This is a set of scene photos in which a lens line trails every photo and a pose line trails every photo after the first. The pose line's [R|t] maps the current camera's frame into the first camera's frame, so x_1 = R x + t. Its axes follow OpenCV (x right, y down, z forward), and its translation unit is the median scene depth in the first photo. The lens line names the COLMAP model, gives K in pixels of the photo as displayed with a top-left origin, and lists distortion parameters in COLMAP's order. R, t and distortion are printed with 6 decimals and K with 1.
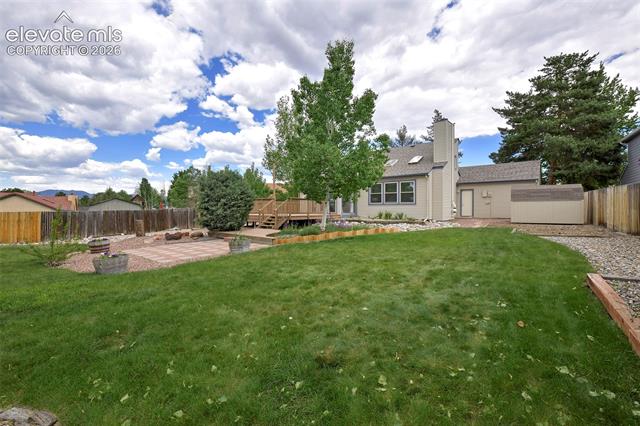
lens RADIAL K [[270.7, 0, 320.0], [0, 270.7, 213.0], [0, 0, 1]] dist [-0.016032, 0.000061]
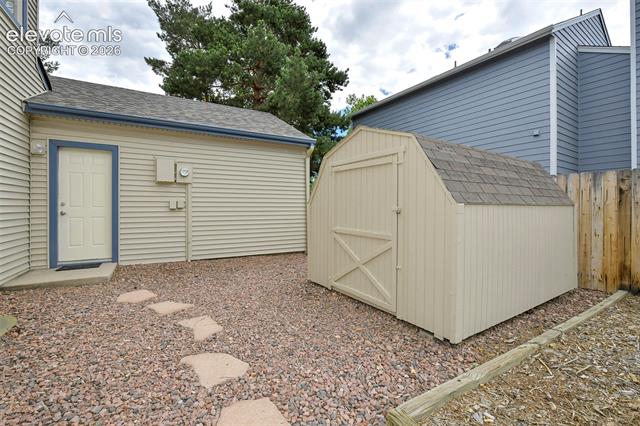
lens RADIAL K [[270.7, 0, 320.0], [0, 270.7, 213.0], [0, 0, 1]] dist [-0.016032, 0.000061]
pose [[0.316078, -0.015457, 0.948607, 0.296887], [0.006368, 0.999879, 0.014170, -0.022704], [-0.948712, 0.001562, 0.316139, 0.558891]]
